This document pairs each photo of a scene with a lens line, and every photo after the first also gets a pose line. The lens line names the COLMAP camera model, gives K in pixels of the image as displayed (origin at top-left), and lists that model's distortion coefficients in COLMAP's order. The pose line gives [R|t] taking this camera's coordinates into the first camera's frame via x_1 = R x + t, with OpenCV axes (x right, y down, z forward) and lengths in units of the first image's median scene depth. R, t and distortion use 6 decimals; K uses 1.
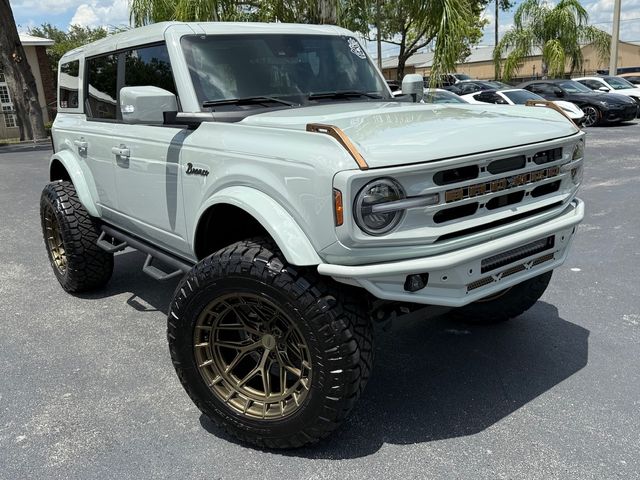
lens RADIAL K [[564.2, 0, 320.0], [0, 564.2, 240.0], [0, 0, 1]] dist [0.154358, -0.282215]
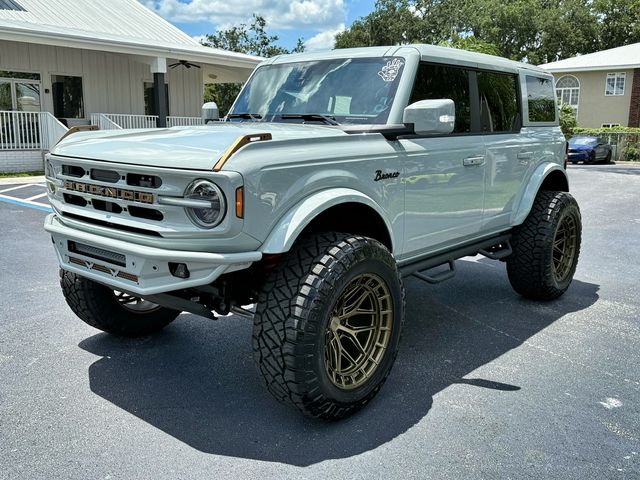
lens RADIAL K [[600.5, 0, 320.0], [0, 600.5, 240.0], [0, 0, 1]] dist [0.184599, -0.384893]
pose [[0.208796, 0.246629, -0.946350, 1.463860], [-0.281625, 0.941850, 0.183320, -0.323188], [0.936532, 0.228239, 0.266111, 0.999734]]
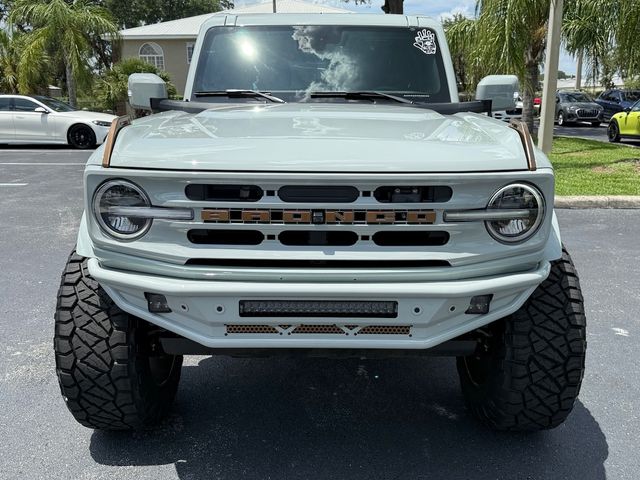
lens RADIAL K [[600.5, 0, 320.0], [0, 600.5, 240.0], [0, 0, 1]] dist [0.184599, -0.384893]
pose [[0.785861, 0.203222, -0.584058, 0.742578], [-0.206679, 0.976463, 0.061669, -0.108944], [0.582843, 0.072250, 0.809366, 0.304695]]
